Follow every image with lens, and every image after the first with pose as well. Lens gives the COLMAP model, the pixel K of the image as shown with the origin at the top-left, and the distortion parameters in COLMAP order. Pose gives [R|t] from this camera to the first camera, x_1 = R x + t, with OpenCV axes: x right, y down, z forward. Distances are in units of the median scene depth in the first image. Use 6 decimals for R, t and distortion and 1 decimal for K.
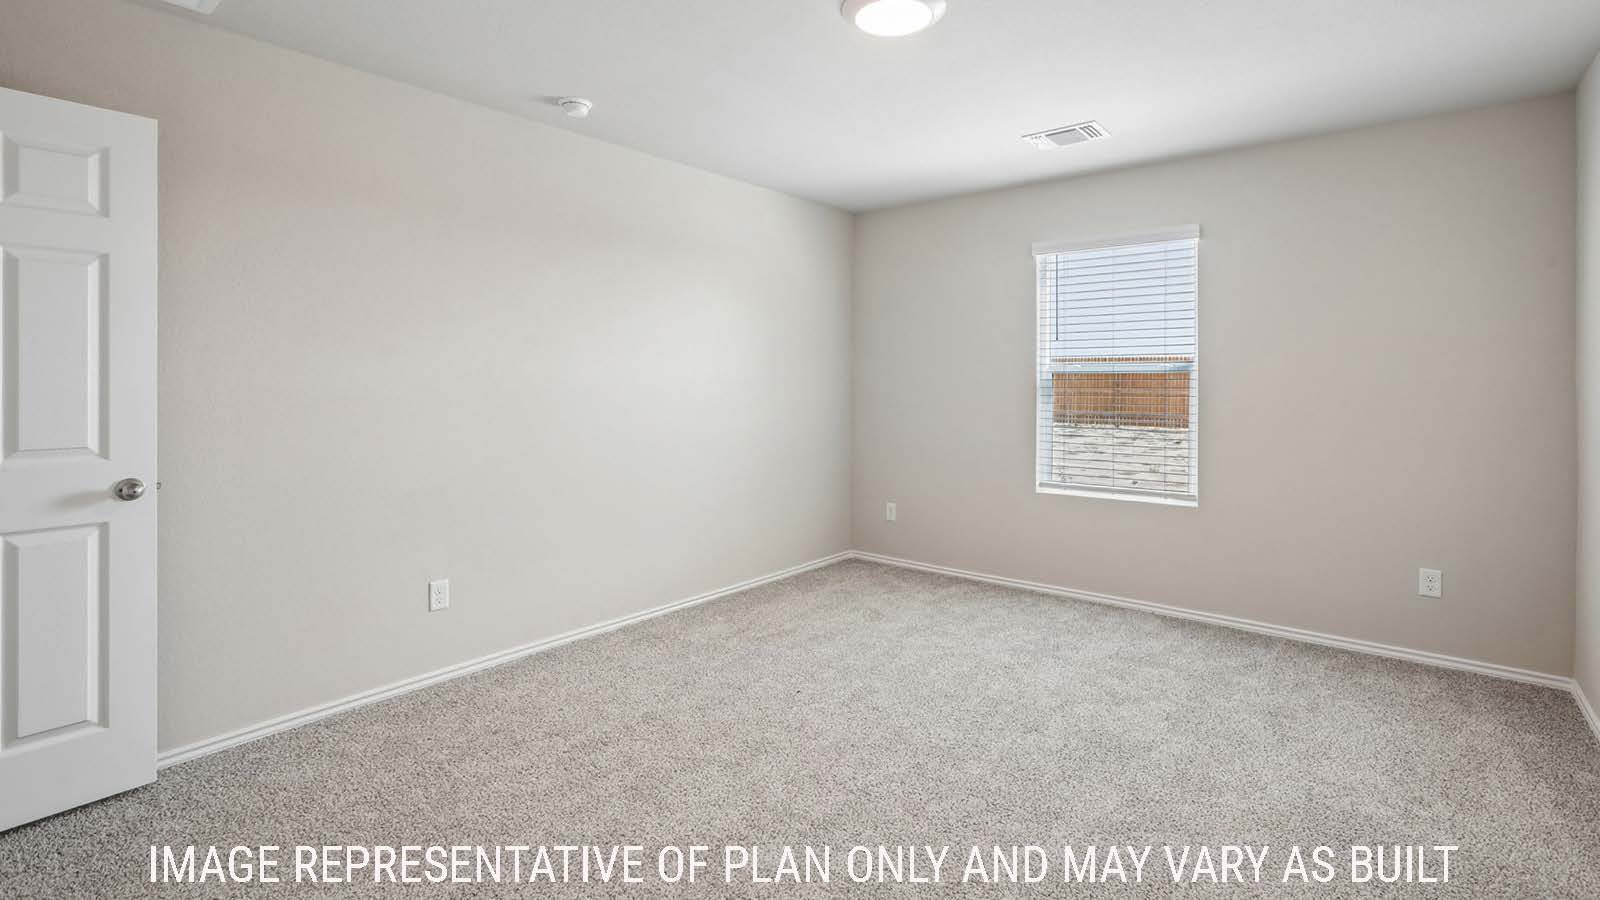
lens RADIAL K [[733.1, 0, 800.0], [0, 733.1, 450.0], [0, 0, 1]] dist [0.003810, 0.000791]
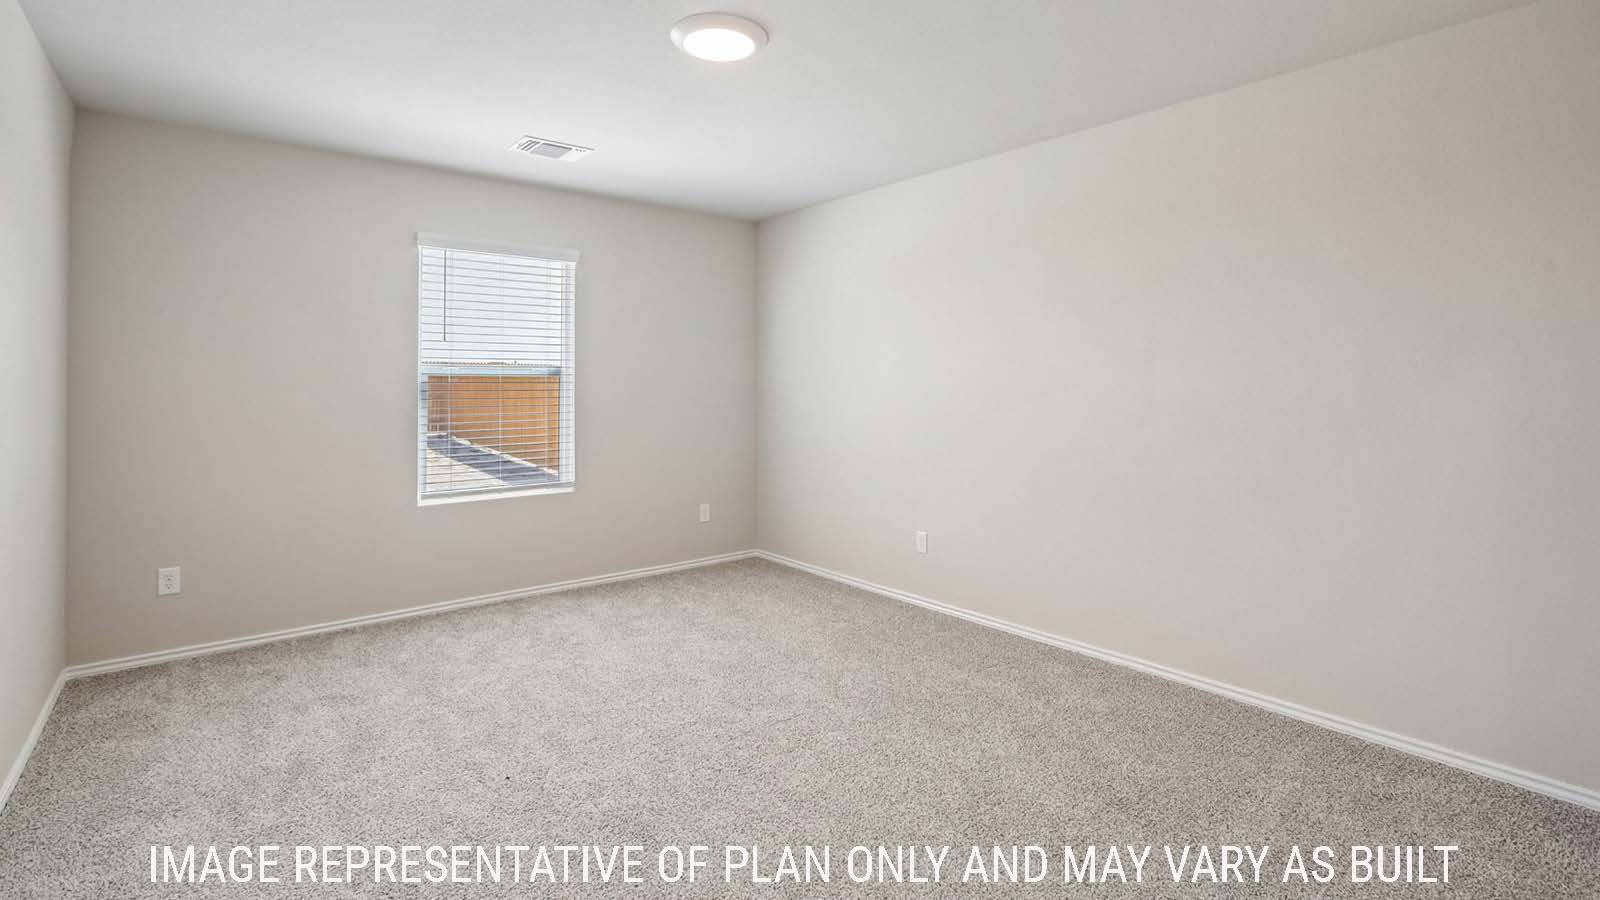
lens RADIAL K [[733.1, 0, 800.0], [0, 733.1, 450.0], [0, 0, 1]] dist [0.003810, 0.000791]
pose [[0.201312, -0.088147, 0.975553, -0.494144], [0.086169, 0.993675, 0.072002, -0.039087], [-0.975730, 0.069568, 0.207635, 0.370700]]
